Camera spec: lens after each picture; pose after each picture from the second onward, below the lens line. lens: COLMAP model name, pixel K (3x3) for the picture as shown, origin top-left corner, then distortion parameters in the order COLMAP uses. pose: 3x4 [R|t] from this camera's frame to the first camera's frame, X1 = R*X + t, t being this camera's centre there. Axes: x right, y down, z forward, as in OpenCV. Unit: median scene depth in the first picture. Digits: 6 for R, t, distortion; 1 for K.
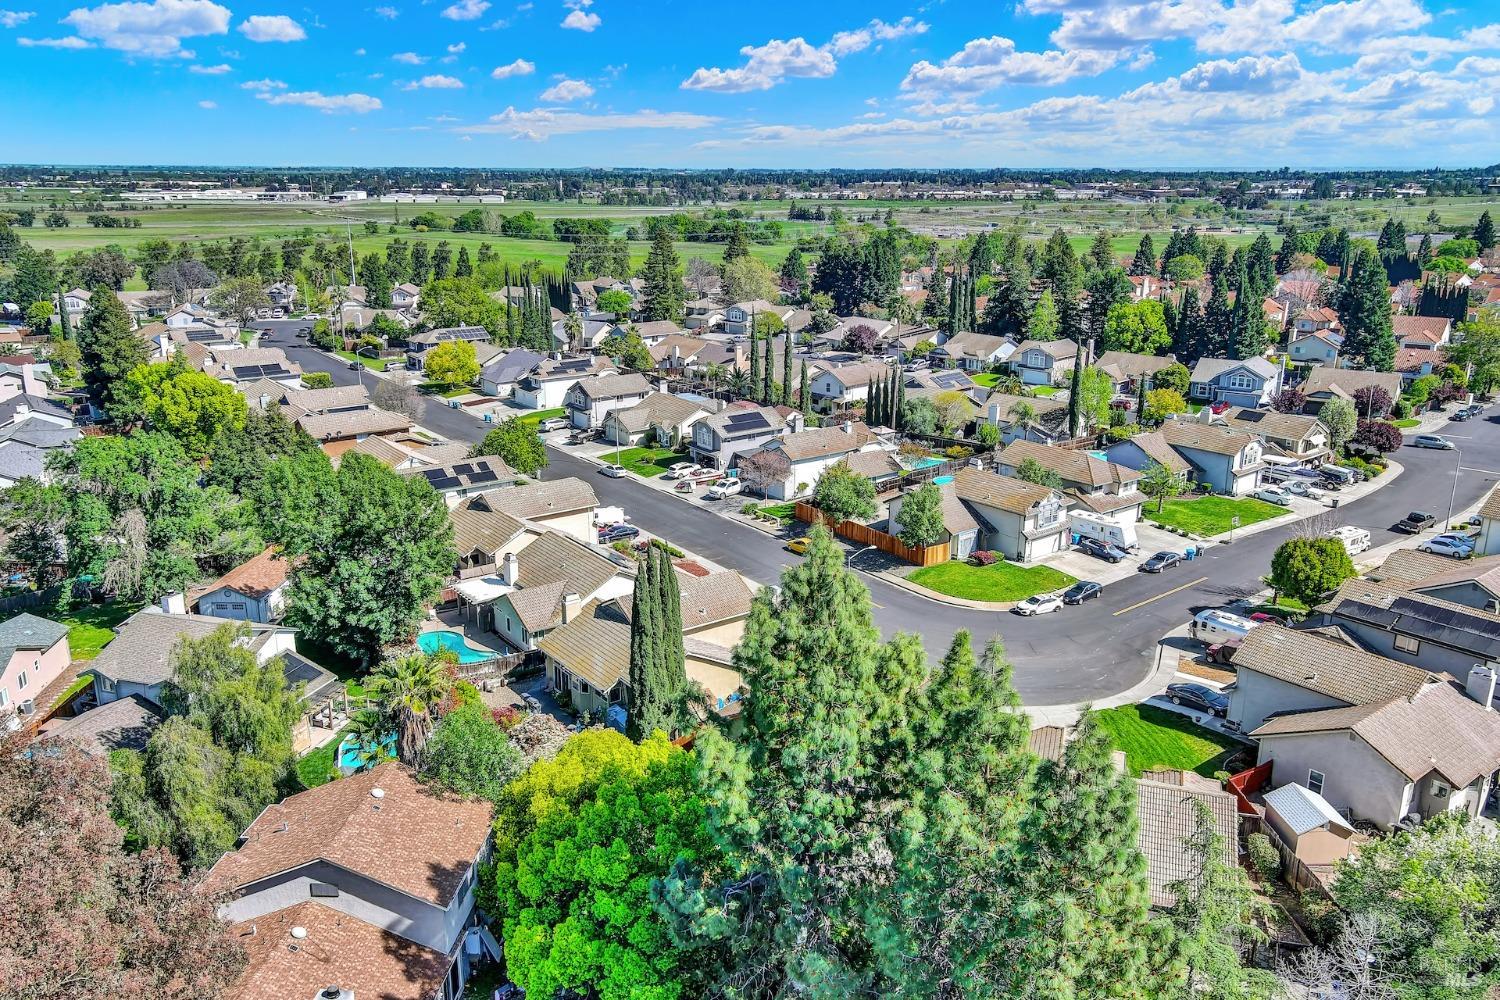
lens RADIAL K [[1156.5, 0, 750.0], [0, 1156.5, 500.0], [0, 0, 1]] dist [0.032854, -0.021185]
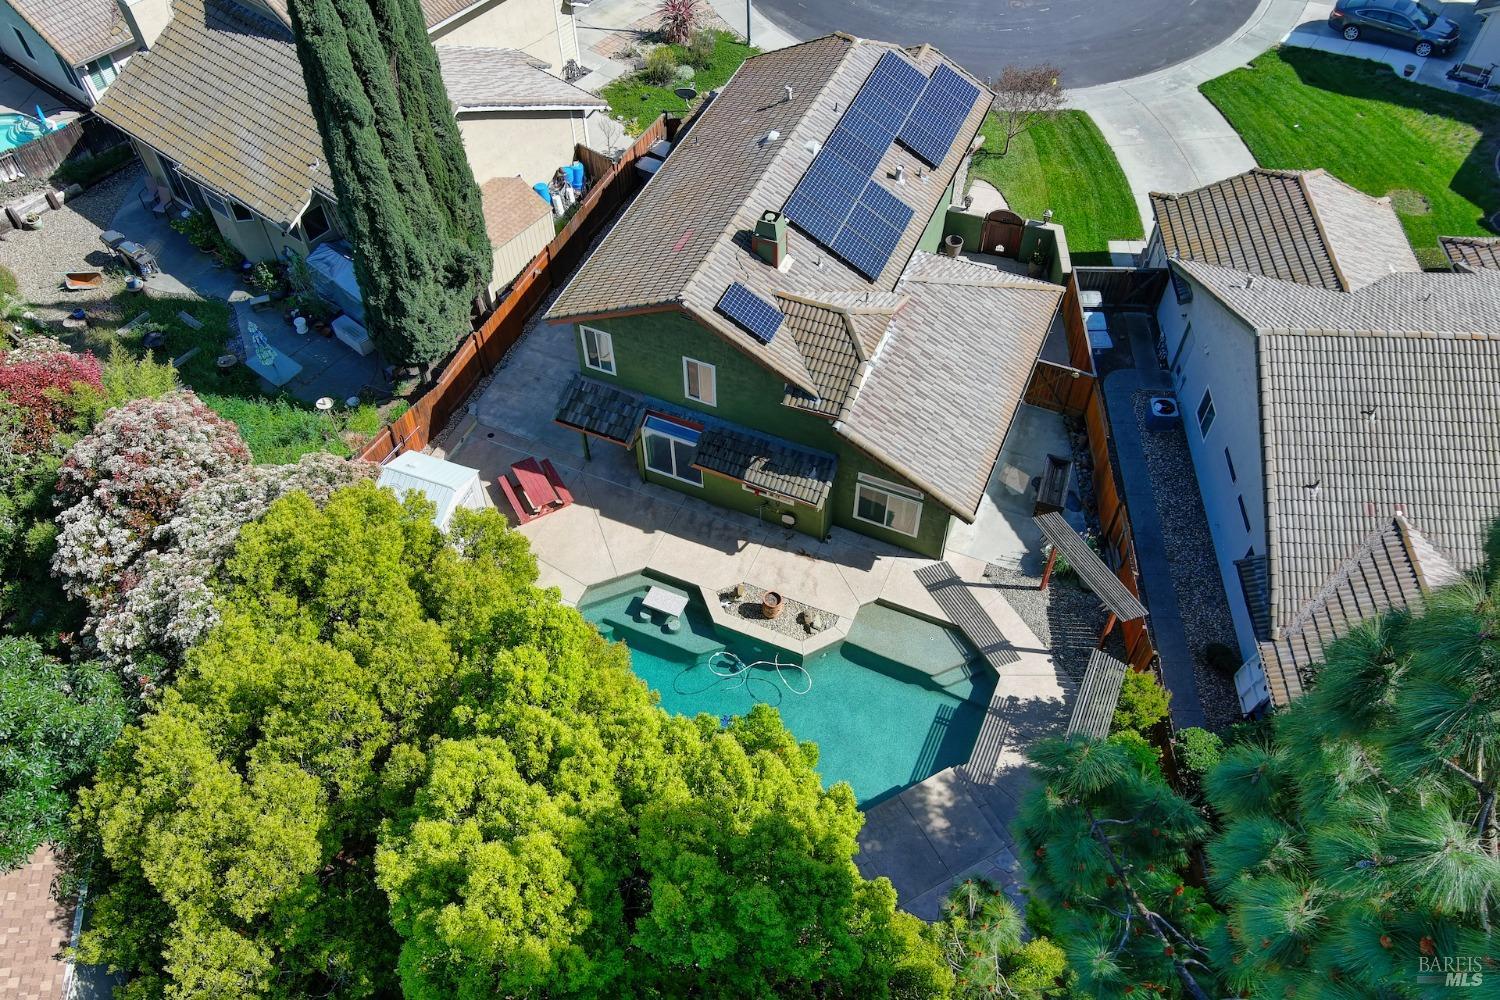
lens RADIAL K [[1156.5, 0, 750.0], [0, 1156.5, 500.0], [0, 0, 1]] dist [0.032854, -0.021185]
pose [[0.965662, -0.209328, 0.153881, -0.043842], [0.083914, 0.811856, 0.577795, 0.007783], [-0.245878, -0.545042, 0.801544, 0.517100]]
